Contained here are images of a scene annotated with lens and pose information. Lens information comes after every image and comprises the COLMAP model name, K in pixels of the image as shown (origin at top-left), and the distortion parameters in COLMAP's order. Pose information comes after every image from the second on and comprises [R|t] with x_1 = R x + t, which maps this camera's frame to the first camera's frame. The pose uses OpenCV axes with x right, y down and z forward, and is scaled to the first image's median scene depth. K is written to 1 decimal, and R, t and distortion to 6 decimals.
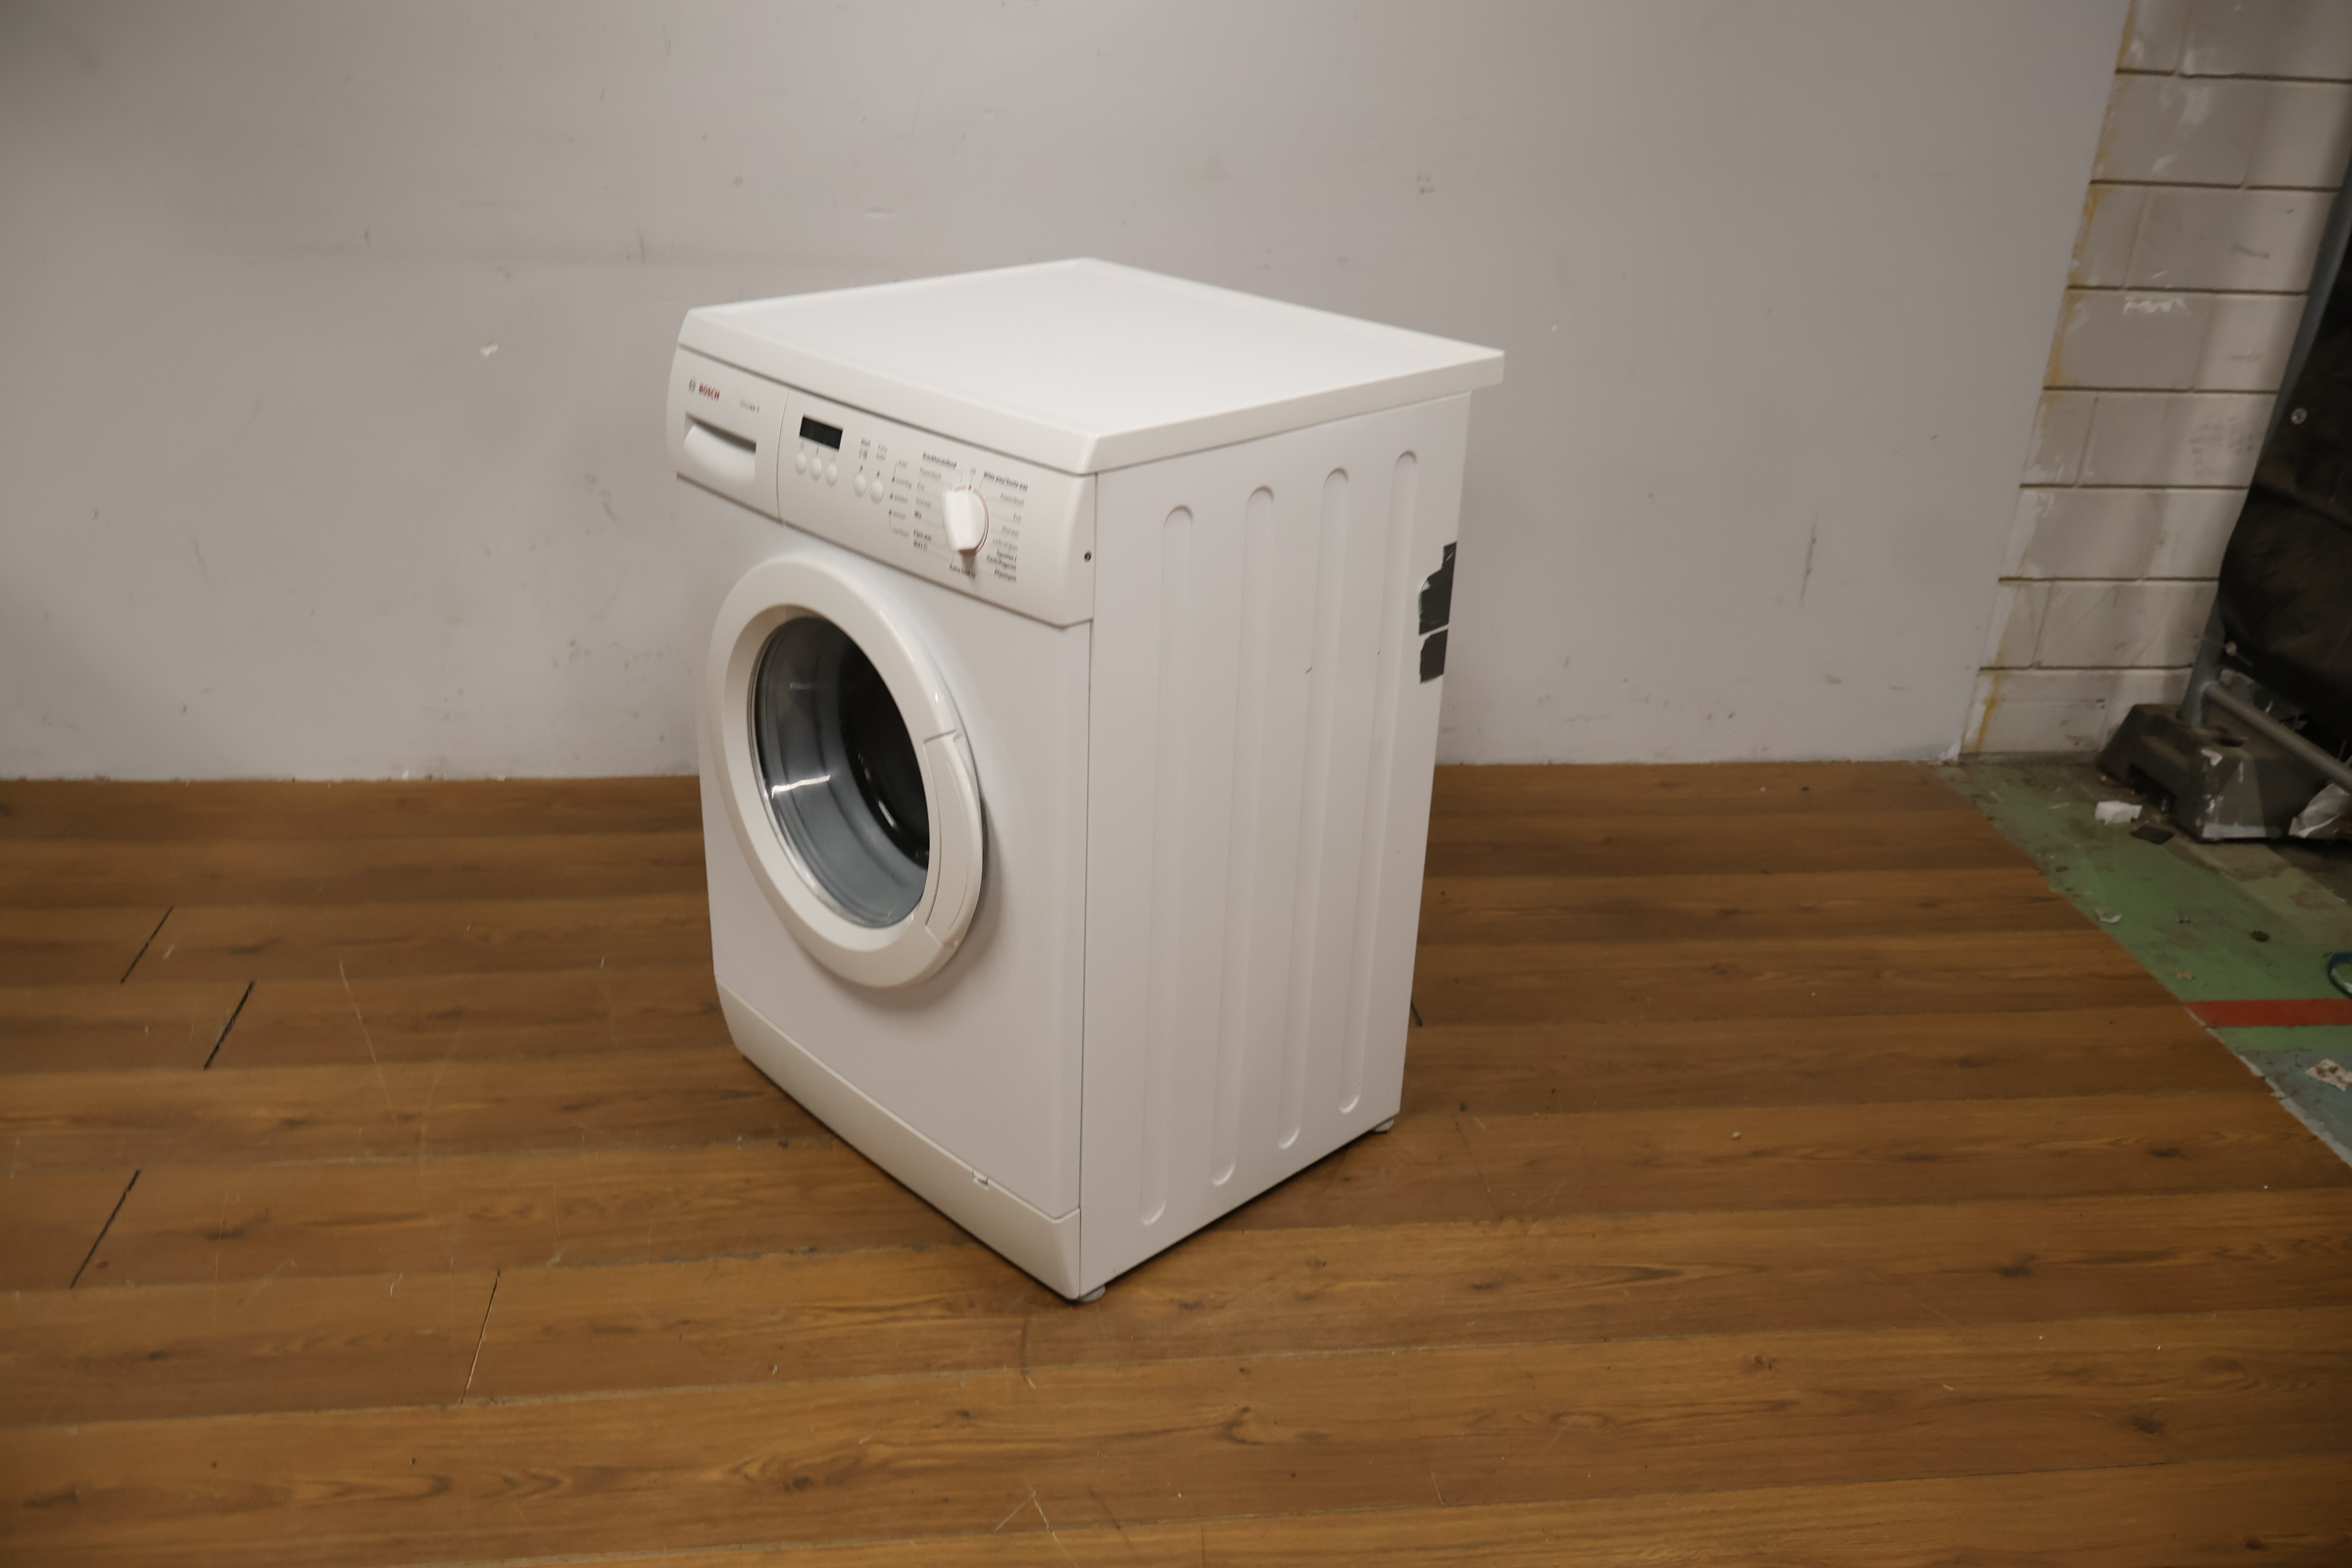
lens RADIAL K [[1978.0, 0, 1167.5], [0, 1978.0, 762.0], [0, 0, 1]] dist [-0.010154, 0.008119]
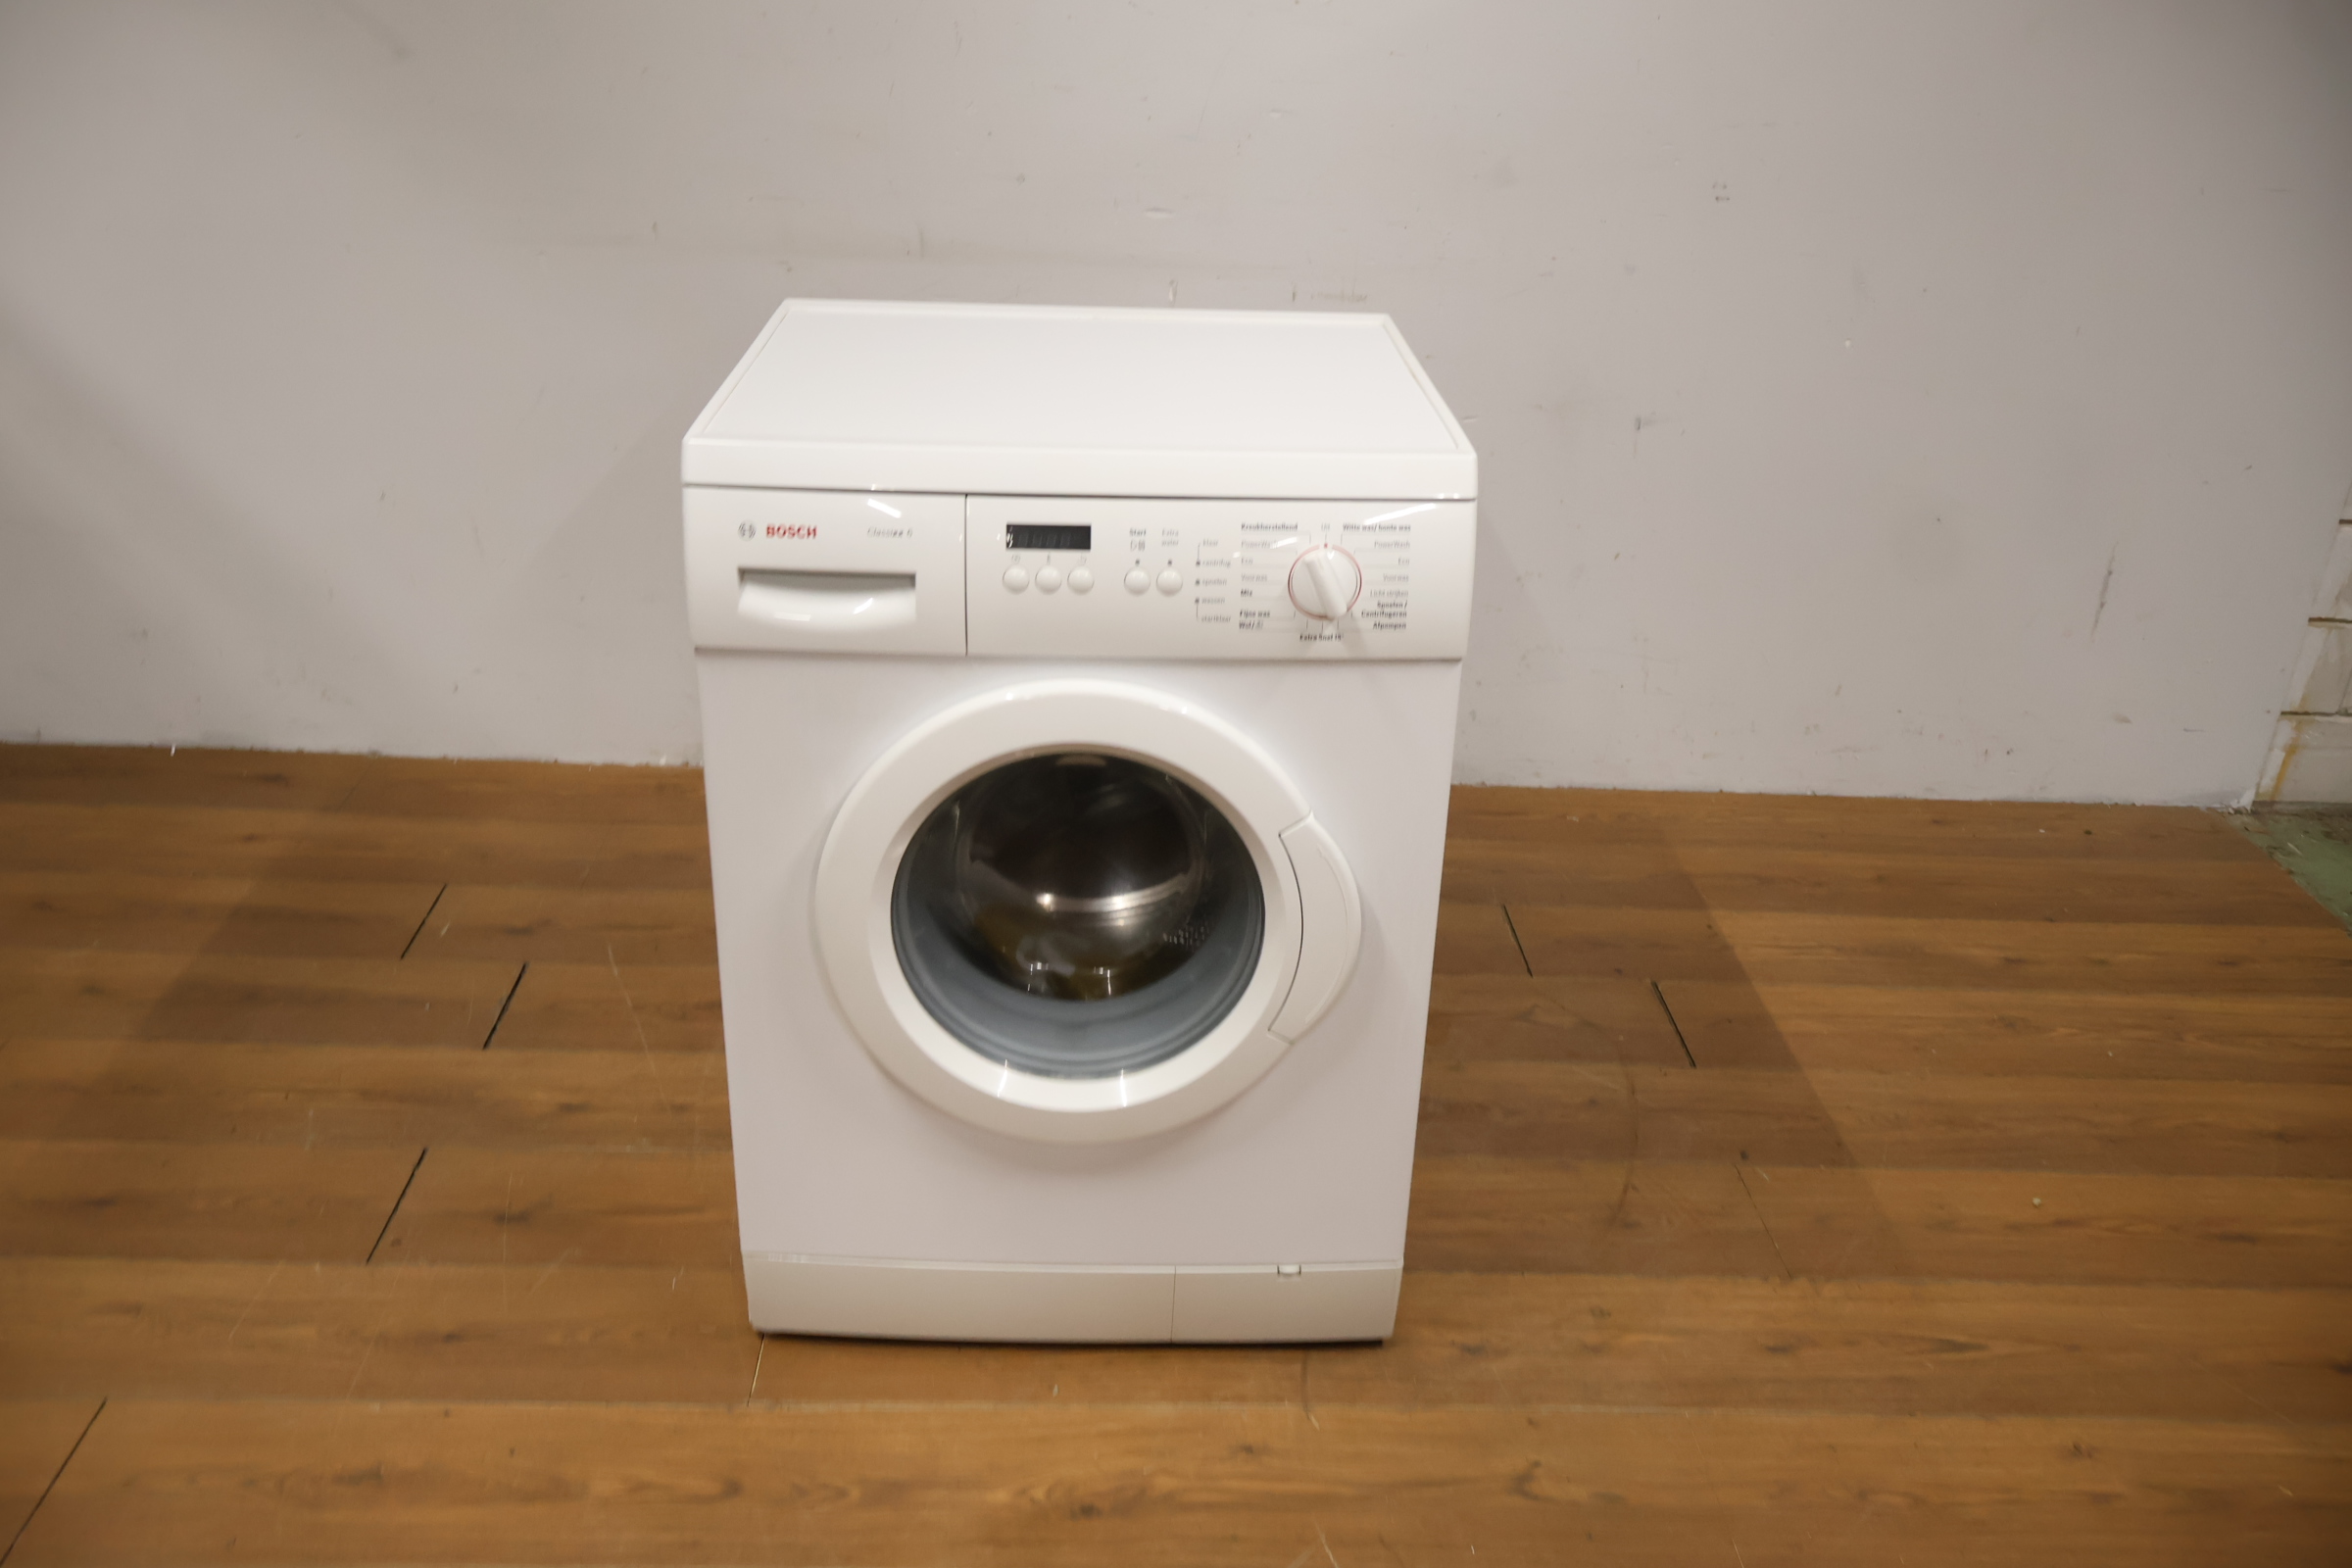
lens RADIAL K [[1978.0, 0, 1163.0], [0, 1978.0, 773.6], [0, 0, 1]] dist [-0.010154, 0.008119]
pose [[0.995691, 0.040779, -0.083282, -0.063307], [-0.039879, 0.999127, 0.012442, -0.013047], [0.083717, -0.009067, 0.996448, 0.017991]]
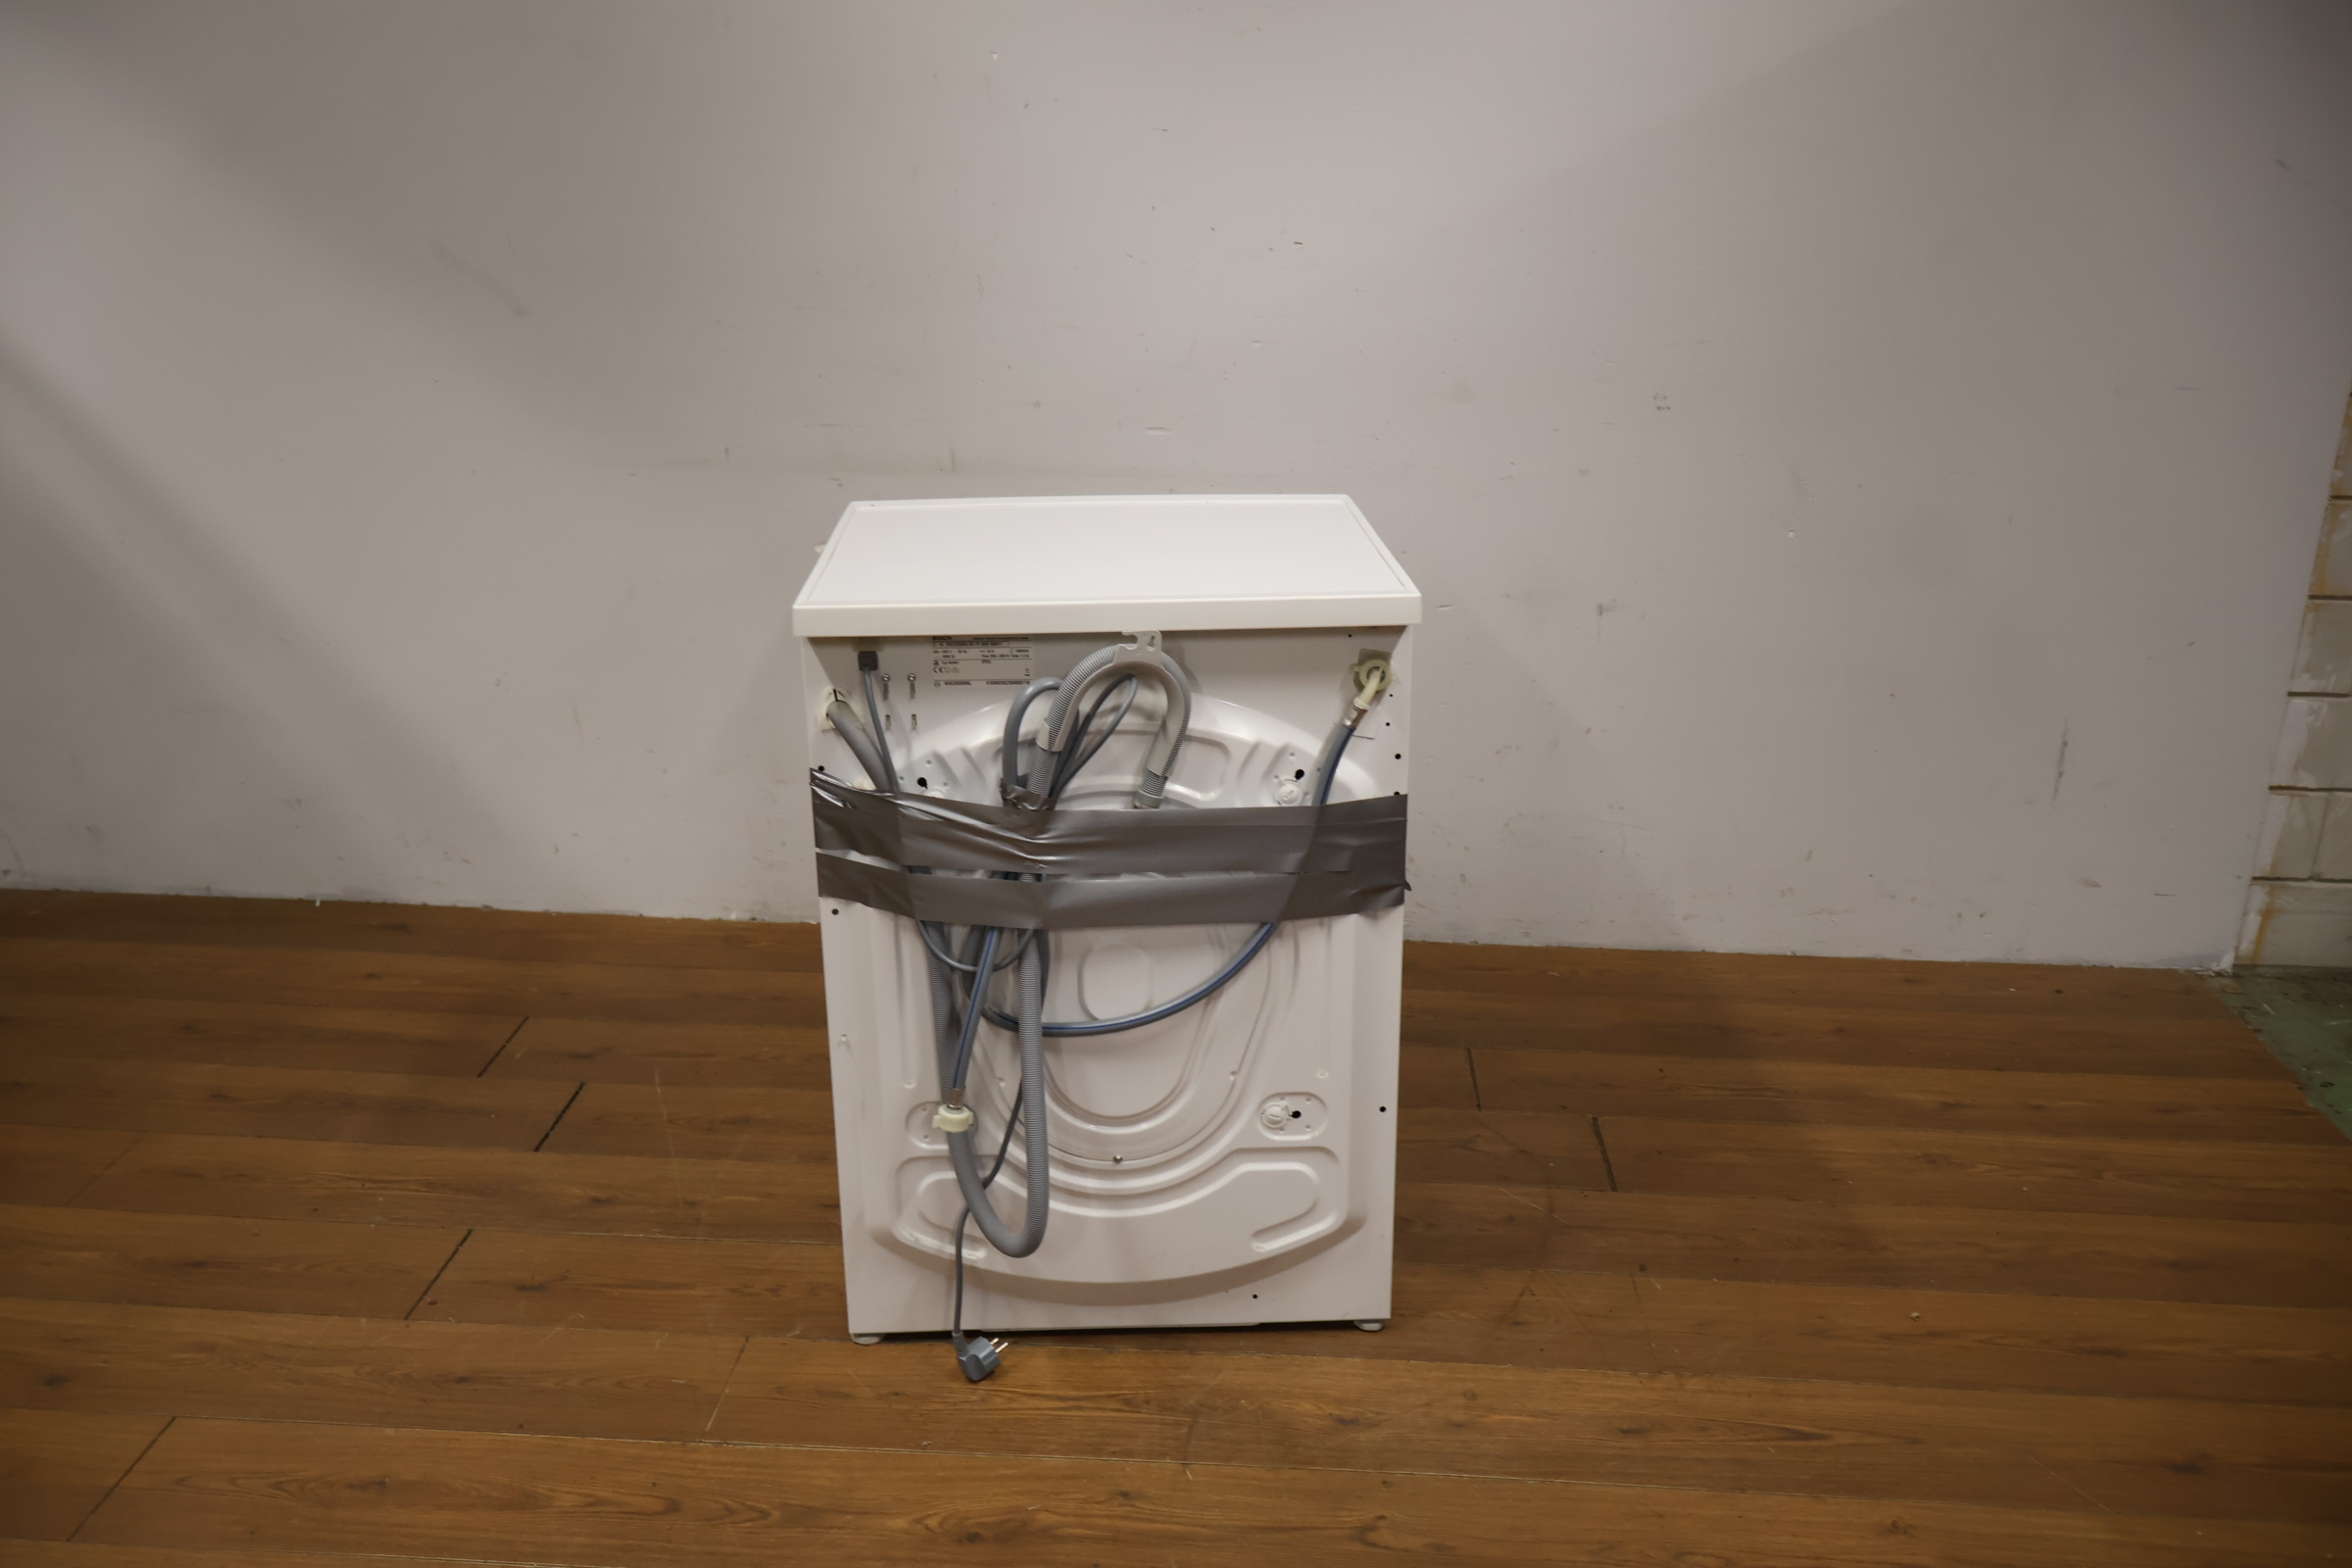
lens RADIAL K [[1978.0, 0, 1162.5], [0, 1978.0, 757.5], [0, 0, 1]] dist [-0.010154, 0.008119]
pose [[0.981080, 0.027565, -0.191632, 0.097556], [-0.047152, 0.994028, -0.098412, 0.022351], [0.187775, 0.105586, 0.976520, -0.099447]]
